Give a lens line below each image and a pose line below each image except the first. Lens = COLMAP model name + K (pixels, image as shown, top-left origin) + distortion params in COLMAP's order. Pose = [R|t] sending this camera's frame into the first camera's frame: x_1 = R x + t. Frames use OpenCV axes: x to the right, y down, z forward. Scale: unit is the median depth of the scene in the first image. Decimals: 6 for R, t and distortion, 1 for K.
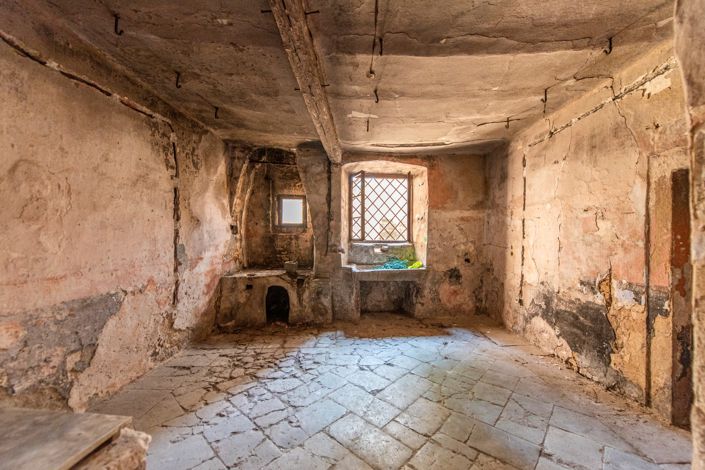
lens RADIAL K [[281.7, 0, 358.6], [0, 281.7, 235.6], [0, 0, 1]] dist [0.011386, -0.001872]
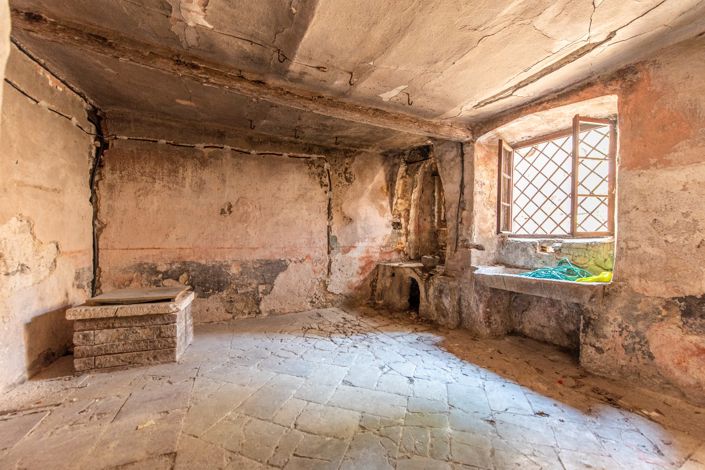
lens RADIAL K [[281.7, 0, 358.5], [0, 281.7, 237.2], [0, 0, 1]] dist [0.011386, -0.001872]
pose [[0.414630, -0.000491, -0.909990, 0.651860], [-0.002588, 0.999995, -0.001719, 0.034270], [0.909987, 0.003068, 0.414627, 0.425779]]
